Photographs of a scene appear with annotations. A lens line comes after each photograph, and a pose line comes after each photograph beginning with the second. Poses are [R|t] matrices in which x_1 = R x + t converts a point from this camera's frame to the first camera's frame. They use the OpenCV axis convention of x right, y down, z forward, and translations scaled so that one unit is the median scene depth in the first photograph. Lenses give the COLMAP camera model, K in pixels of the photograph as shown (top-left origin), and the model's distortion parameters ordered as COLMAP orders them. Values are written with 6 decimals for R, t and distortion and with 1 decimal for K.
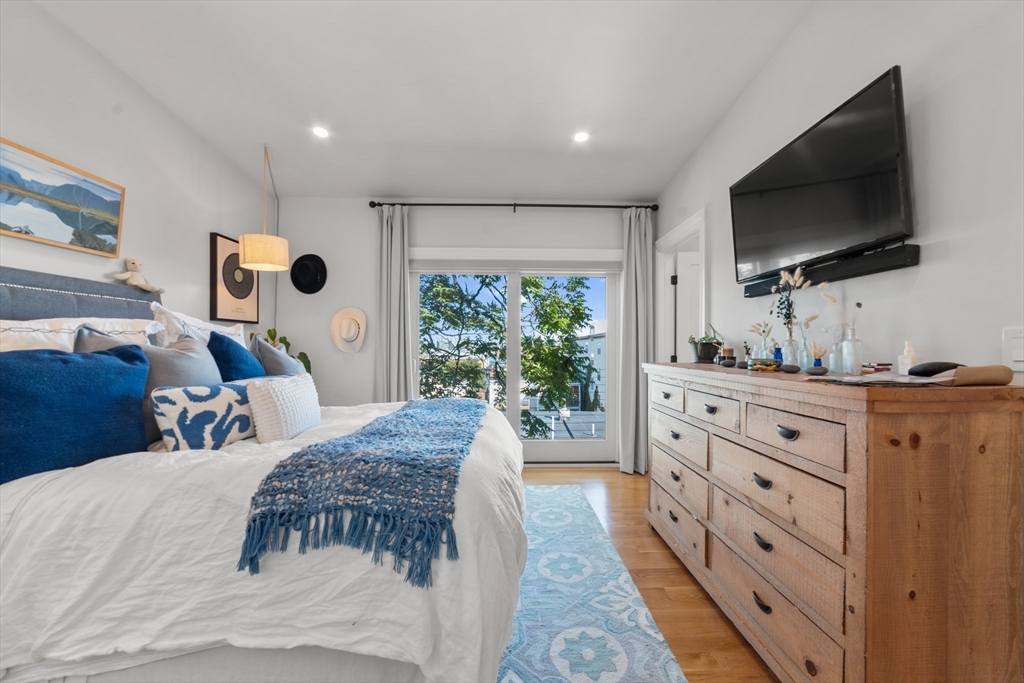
lens RADIAL K [[383.6, 0, 514.3], [0, 383.6, 353.3], [0, 0, 1]] dist [-0.027059, 0.009596]
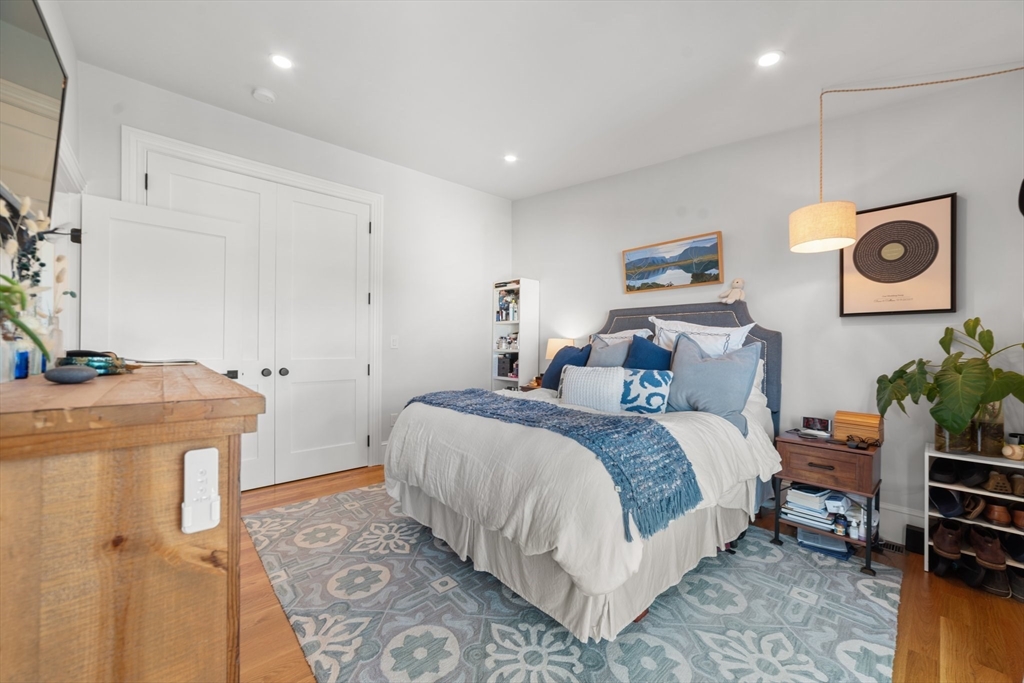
lens RADIAL K [[404.7, 0, 512.4], [0, 404.7, 345.1], [0, 0, 1]] dist [-0.021835, 0.008943]
pose [[-0.758683, -0.017365, -0.651228, 0.591143], [-0.027393, 0.999611, 0.005259, -0.012680], [0.650884, 0.021828, -0.758864, 1.984041]]
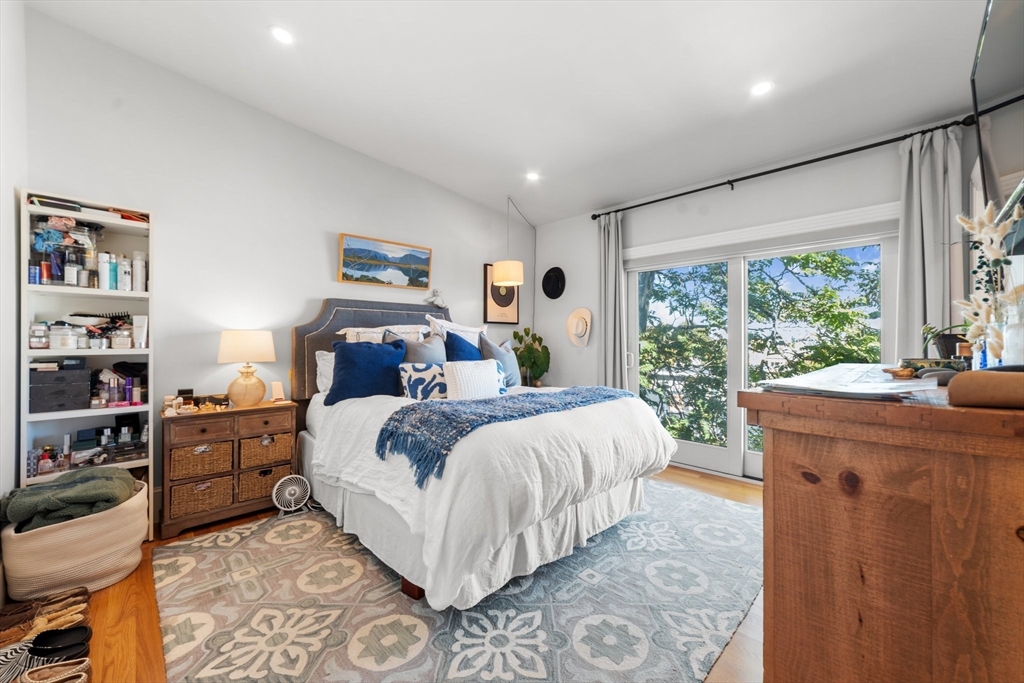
lens RADIAL K [[389.9, 0, 524.9], [0, 389.9, 342.2], [0, 0, 1]] dist [-0.037562, 0.011018]
pose [[0.697908, 0.000547, -0.716187, 0.656549], [-0.012942, 0.999846, -0.011848, 0.004705], [0.716070, 0.017538, 0.697808, 0.085630]]
